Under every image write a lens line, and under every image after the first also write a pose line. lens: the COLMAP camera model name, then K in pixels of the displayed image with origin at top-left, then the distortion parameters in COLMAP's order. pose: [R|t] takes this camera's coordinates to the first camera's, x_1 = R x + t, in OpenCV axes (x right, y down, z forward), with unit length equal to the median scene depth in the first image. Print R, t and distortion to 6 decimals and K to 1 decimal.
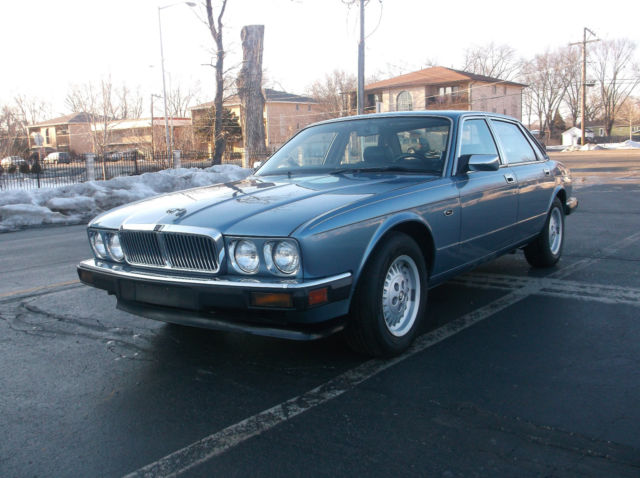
lens RADIAL K [[636.4, 0, 308.6], [0, 636.4, 246.8], [0, 0, 1]] dist [0.005038, 0.000000]
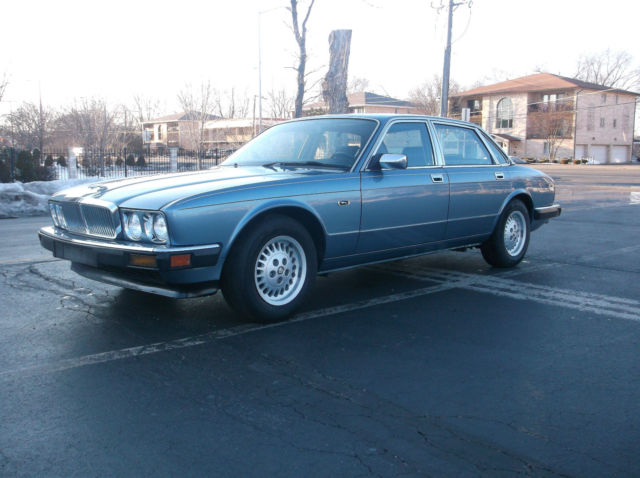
lens RADIAL K [[636.4, 0, 303.3], [0, 636.4, 245.3], [0, 0, 1]] dist [0.005038, 0.000000]
pose [[0.984796, 0.061120, -0.162607, 0.219037], [-0.062229, 0.998060, -0.001726, 0.017807], [0.162186, 0.011819, 0.986689, -0.081575]]
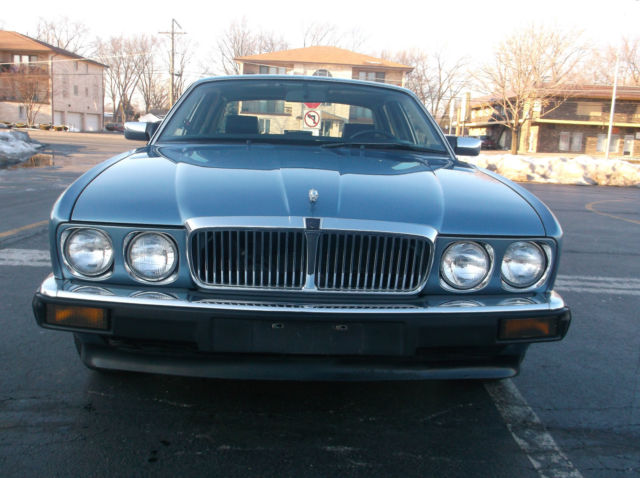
lens RADIAL K [[636.4, 0, 318.0], [0, 636.4, 238.9], [0, 0, 1]] dist [0.005038, 0.000000]
pose [[0.781017, -0.023765, 0.624057, -0.327515], [0.014375, 0.999695, 0.020079, -0.014928], [-0.624344, -0.006711, 0.781121, 0.296639]]
